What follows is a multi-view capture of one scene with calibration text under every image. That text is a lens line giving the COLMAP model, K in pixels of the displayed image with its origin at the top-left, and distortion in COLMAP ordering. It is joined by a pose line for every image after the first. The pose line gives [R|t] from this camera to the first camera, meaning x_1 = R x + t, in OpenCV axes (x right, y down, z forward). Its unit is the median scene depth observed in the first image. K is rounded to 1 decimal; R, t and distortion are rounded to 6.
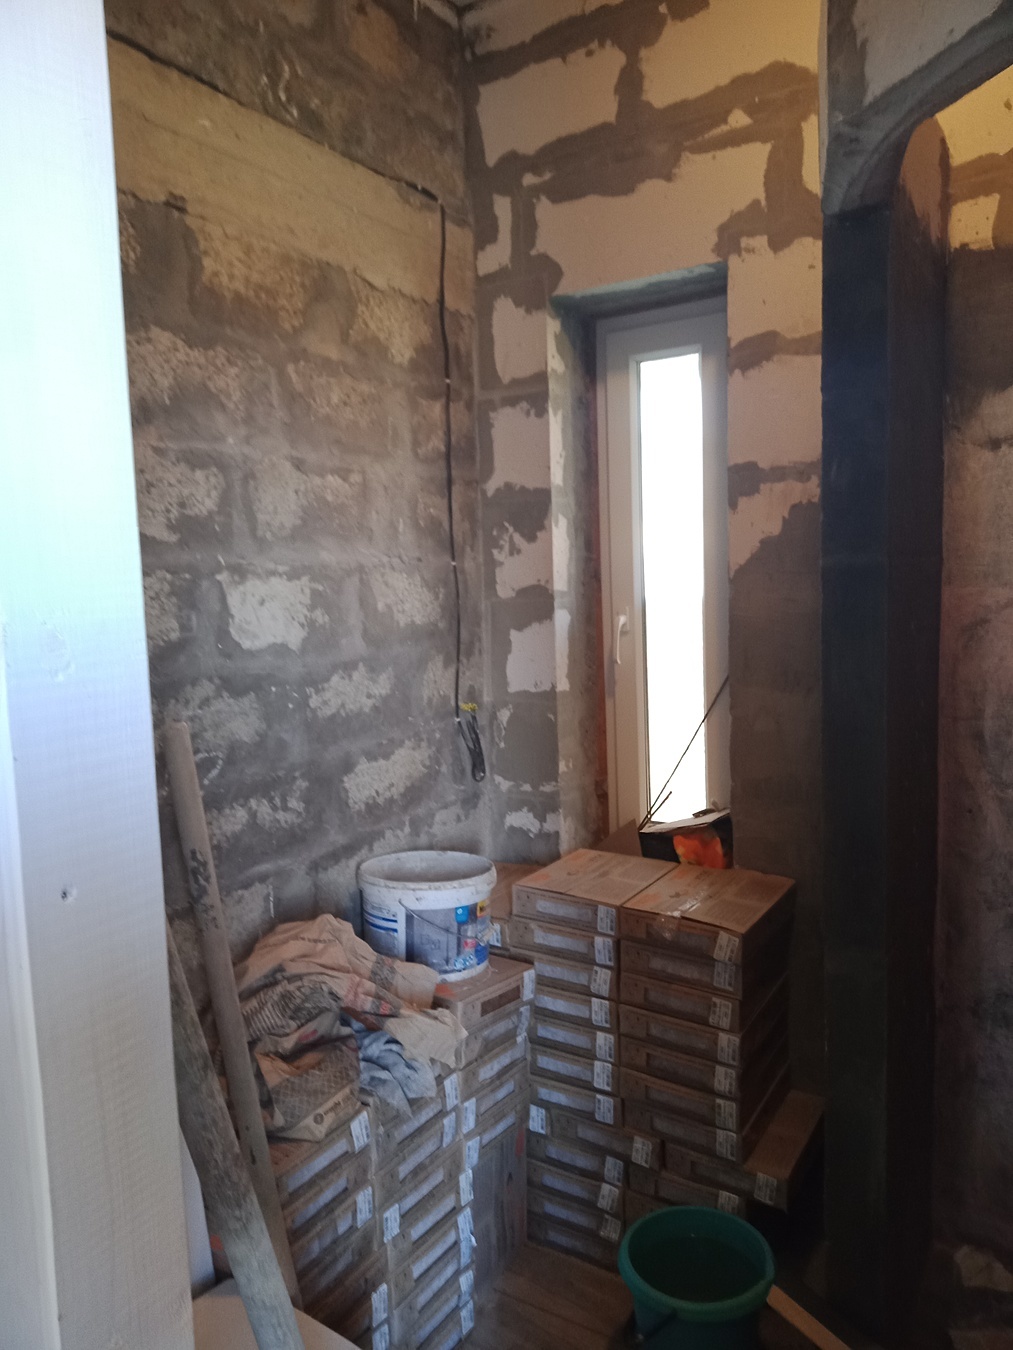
lens RADIAL K [[949.6, 0, 501.2], [0, 949.6, 671.9], [0, 0, 1]] dist [-0.034556, -0.006961]
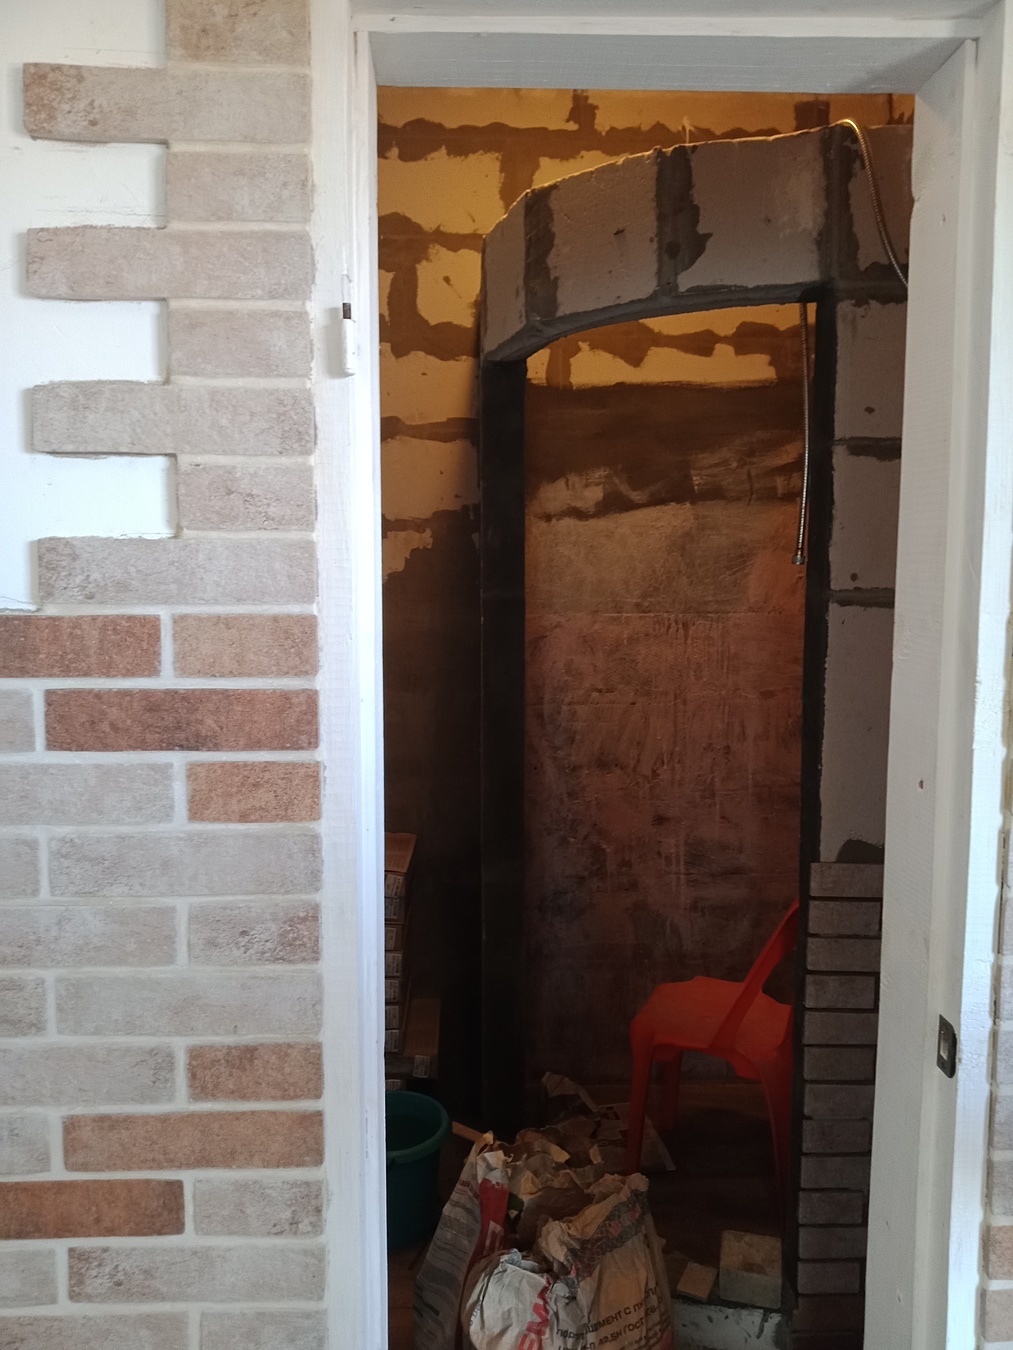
lens RADIAL K [[949.6, 0, 509.7], [0, 949.6, 677.1], [0, 0, 1]] dist [-0.034556, -0.006961]
pose [[0.807137, -0.018543, 0.590073, -0.400633], [0.029844, 0.999510, -0.009413, 0.020746], [-0.589610, 0.025208, 0.807295, -0.163669]]
